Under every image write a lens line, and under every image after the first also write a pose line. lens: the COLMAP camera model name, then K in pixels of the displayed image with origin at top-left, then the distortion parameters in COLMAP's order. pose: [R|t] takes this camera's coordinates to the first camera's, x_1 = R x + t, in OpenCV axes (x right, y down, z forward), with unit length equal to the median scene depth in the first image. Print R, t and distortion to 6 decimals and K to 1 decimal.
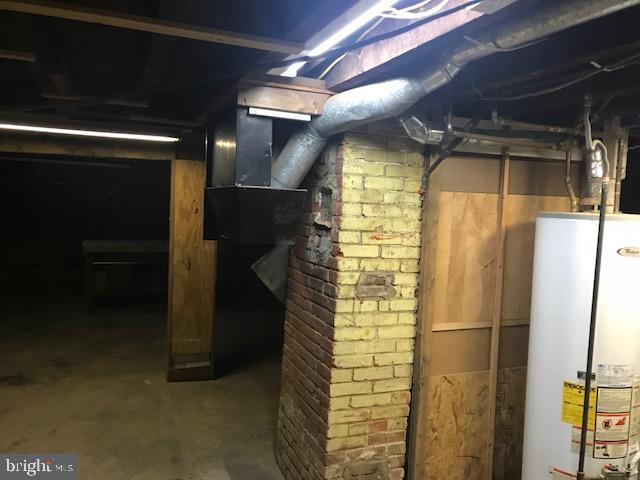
lens RADIAL K [[532.0, 0, 318.5], [0, 532.0, 244.2], [0, 0, 1]] dist [0.094007, -0.087778]
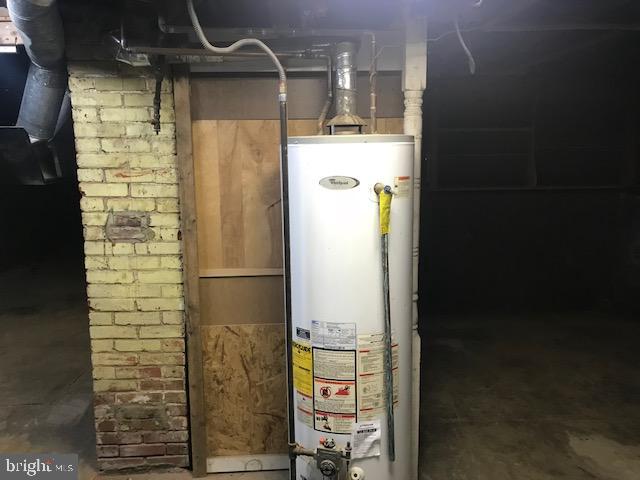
lens RADIAL K [[532.0, 0, 318.5], [0, 532.0, 244.2], [0, 0, 1]] dist [0.094007, -0.087778]
pose [[0.929562, 0.012646, -0.368448, 0.761926], [0.021556, 0.995837, 0.088563, 0.031326], [0.368034, -0.090267, 0.925420, 0.243093]]
